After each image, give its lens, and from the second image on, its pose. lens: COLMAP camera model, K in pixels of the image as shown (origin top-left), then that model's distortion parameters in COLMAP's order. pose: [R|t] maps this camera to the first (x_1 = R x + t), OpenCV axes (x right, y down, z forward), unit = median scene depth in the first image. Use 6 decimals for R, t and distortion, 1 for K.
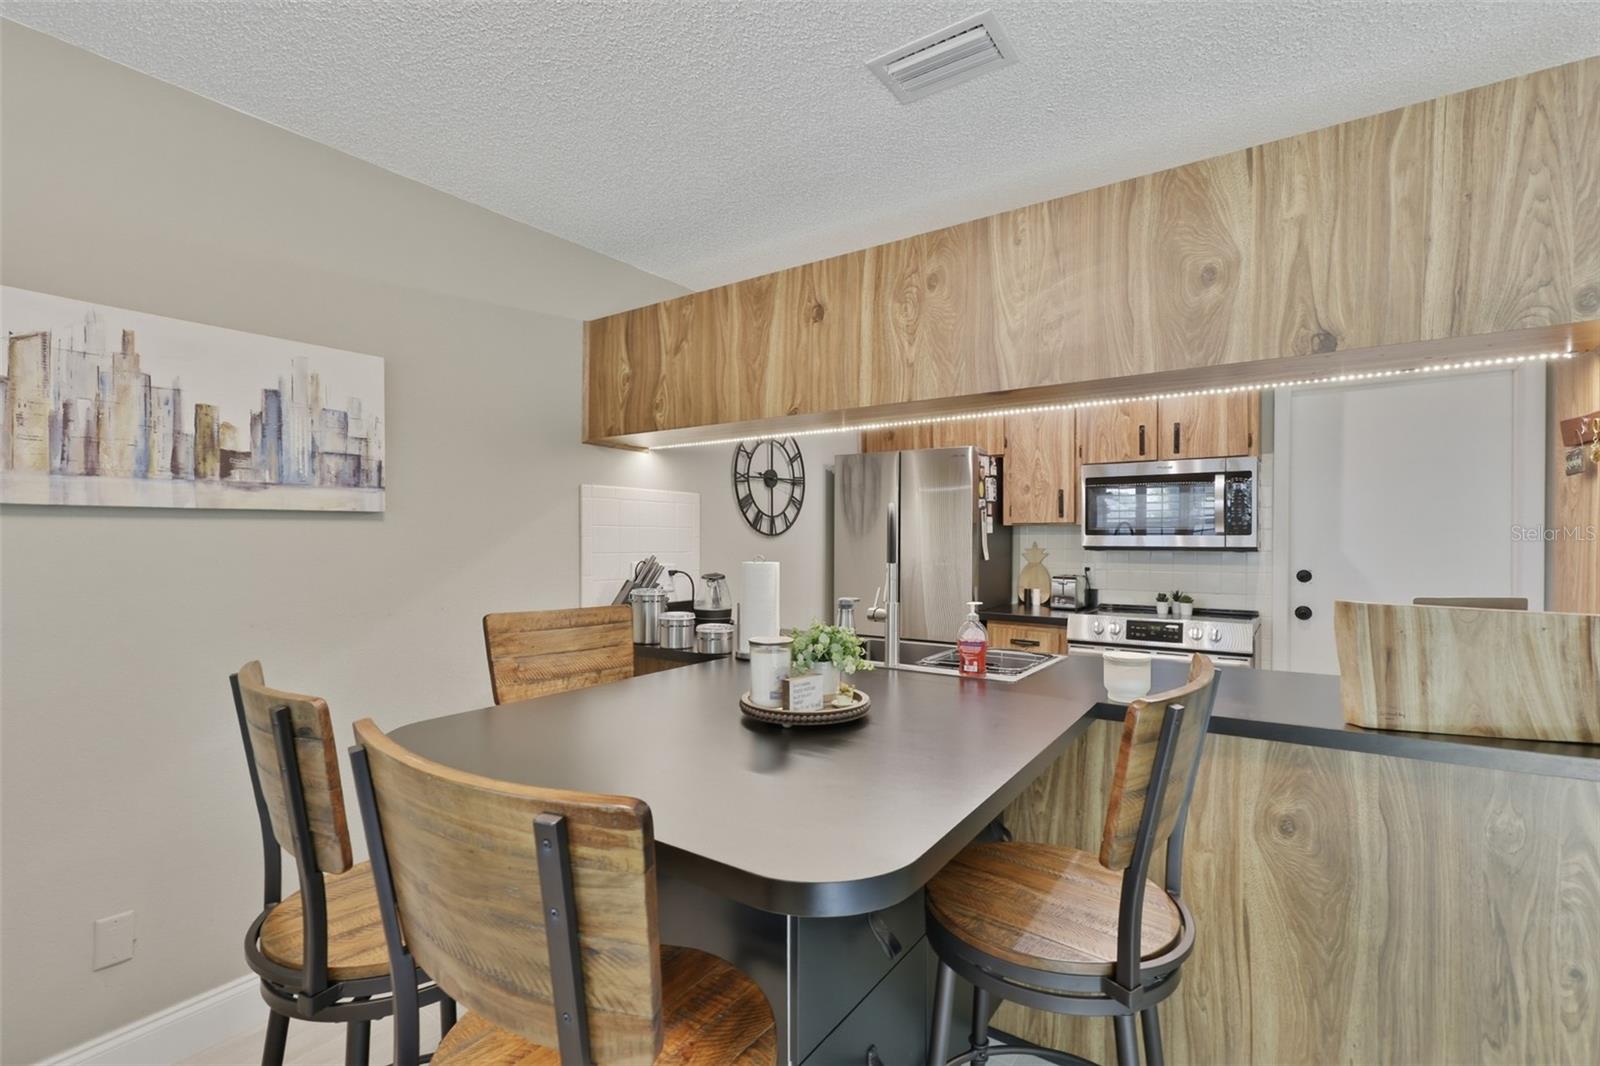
lens RADIAL K [[724.7, 0, 806.2], [0, 724.7, 548.7], [0, 0, 1]] dist [0.001213, 0.000303]
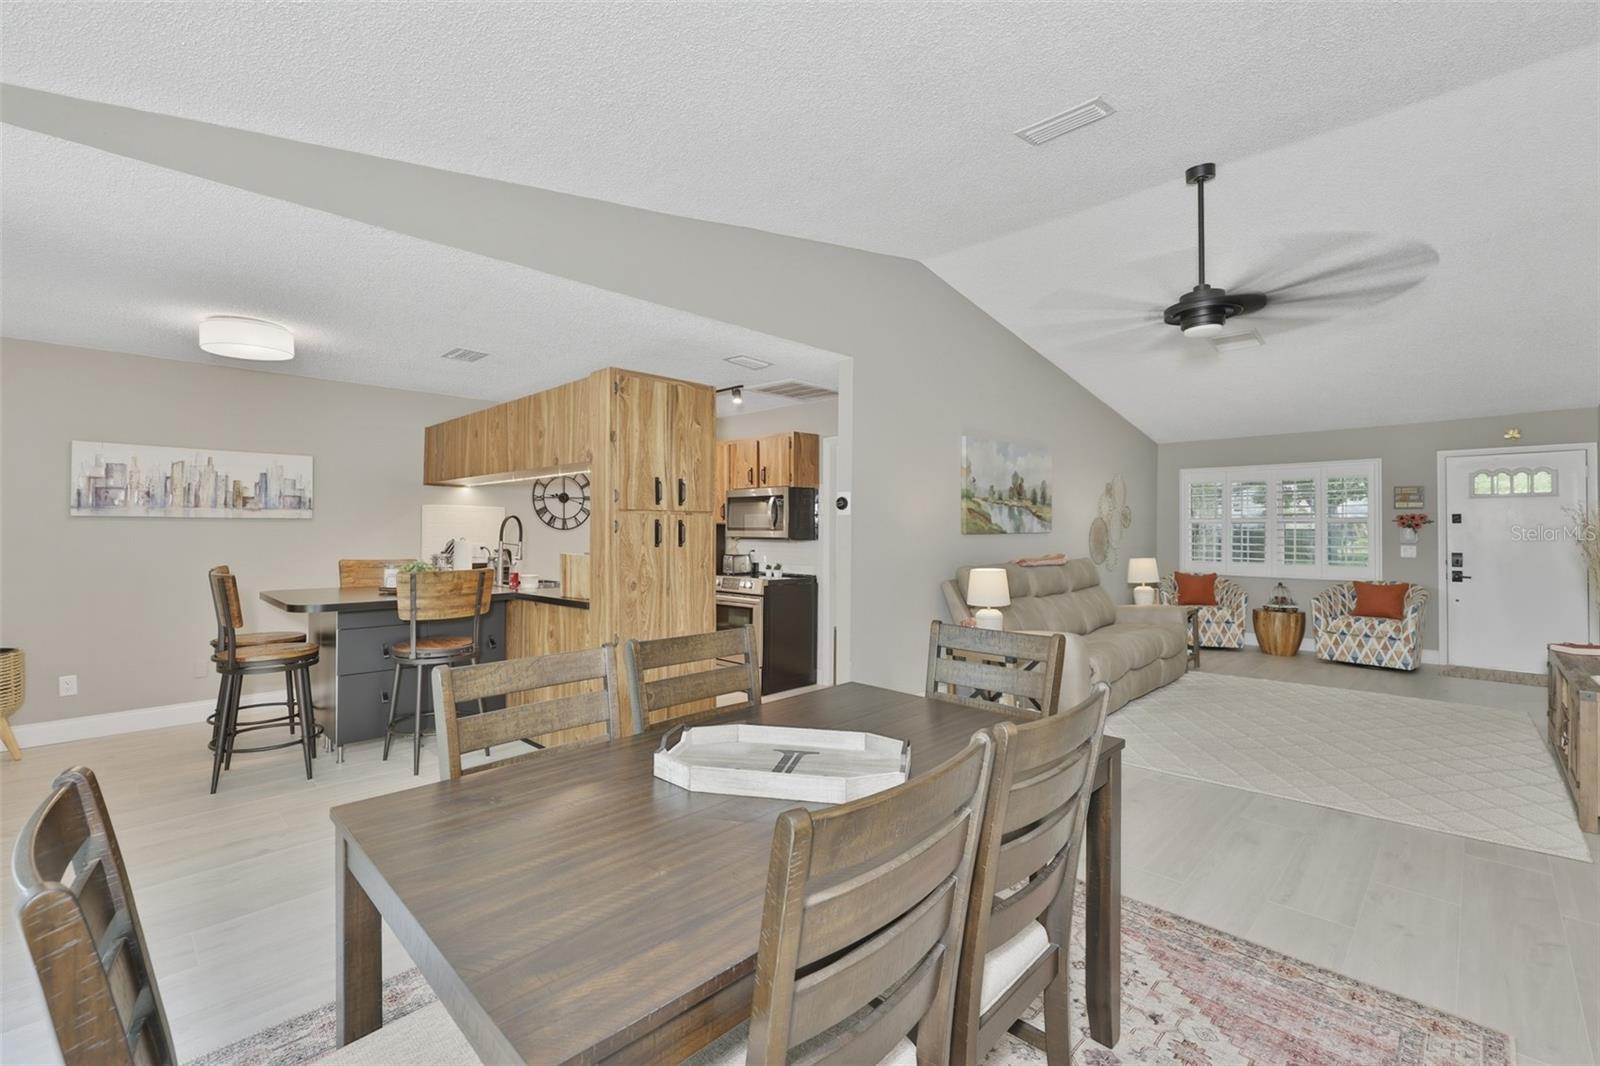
lens RADIAL K [[676.3, 0, 802.3], [0, 676.3, 524.4], [0, 0, 1]] dist [-0.000696, -0.000197]
pose [[0.985699, 0.002723, -0.168495, 1.489375], [-0.007462, 0.999594, -0.027502, 0.020018], [0.168352, 0.028366, 0.985319, -1.009398]]
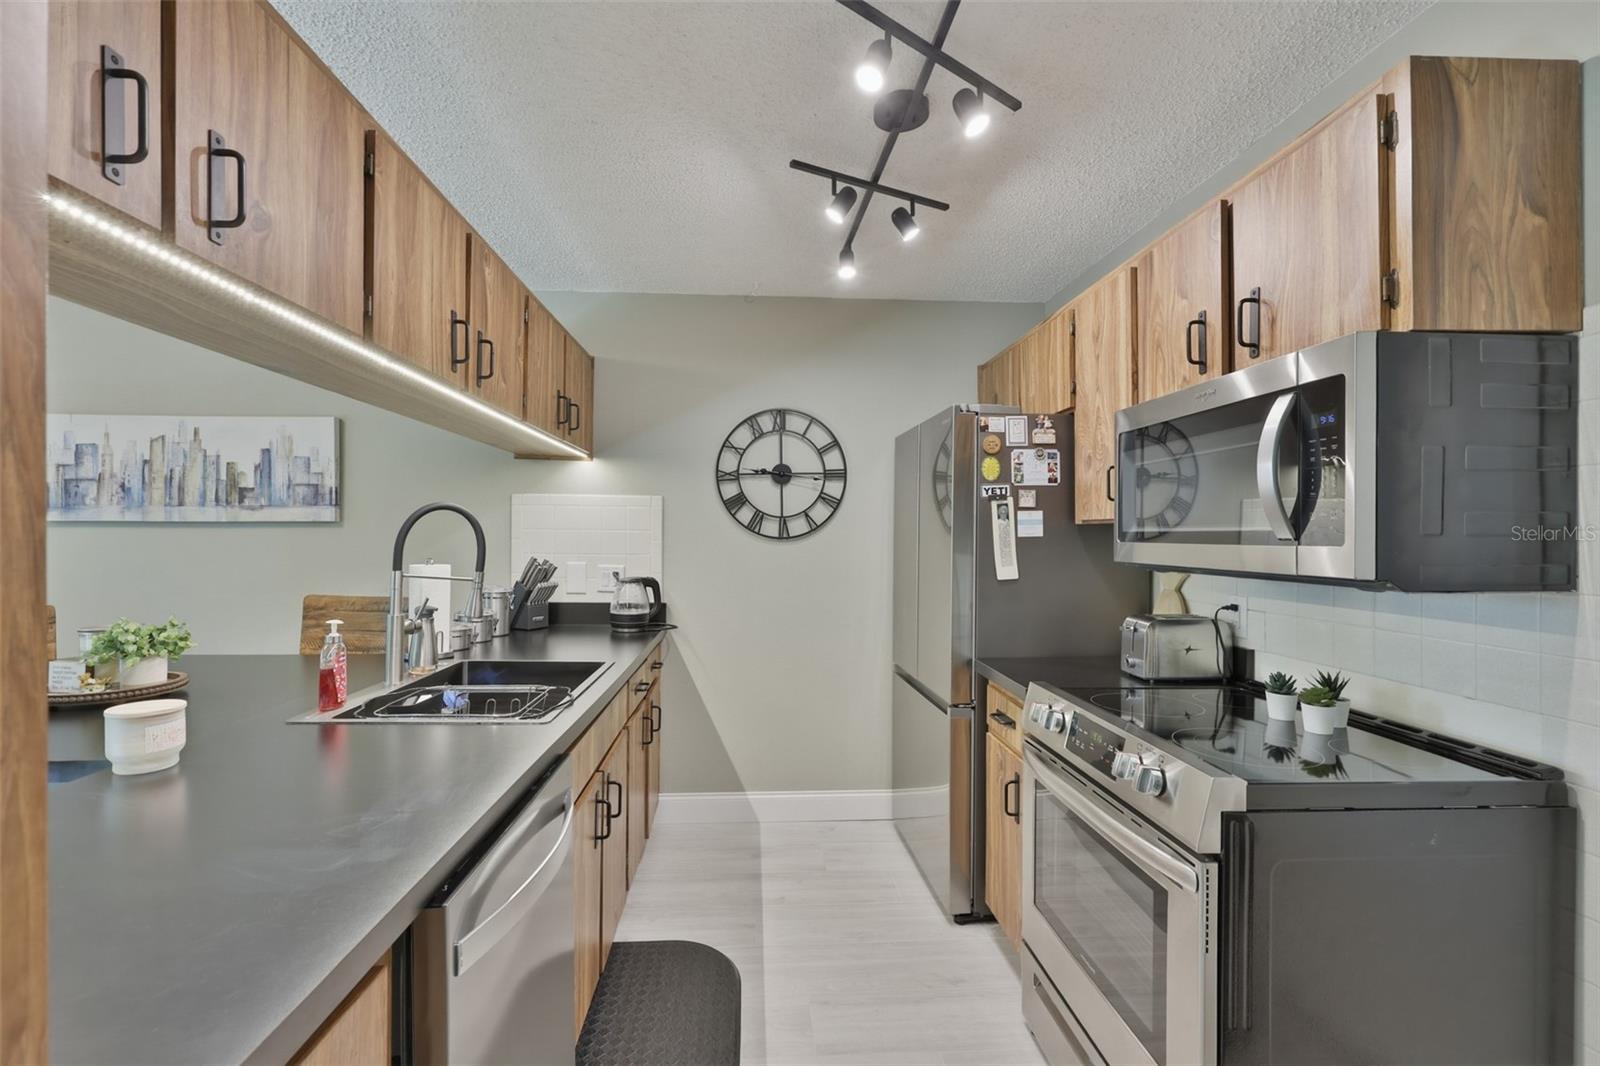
lens RADIAL K [[693.6, 0, 792.7], [0, 693.6, 538.4], [0, 0, 1]] dist [-0.001441, -0.000088]
pose [[0.617959, 0.004042, -0.786200, 1.135043], [-0.017688, 0.999805, -0.008763, -0.021220], [0.786011, 0.019321, 0.617910, 0.889360]]
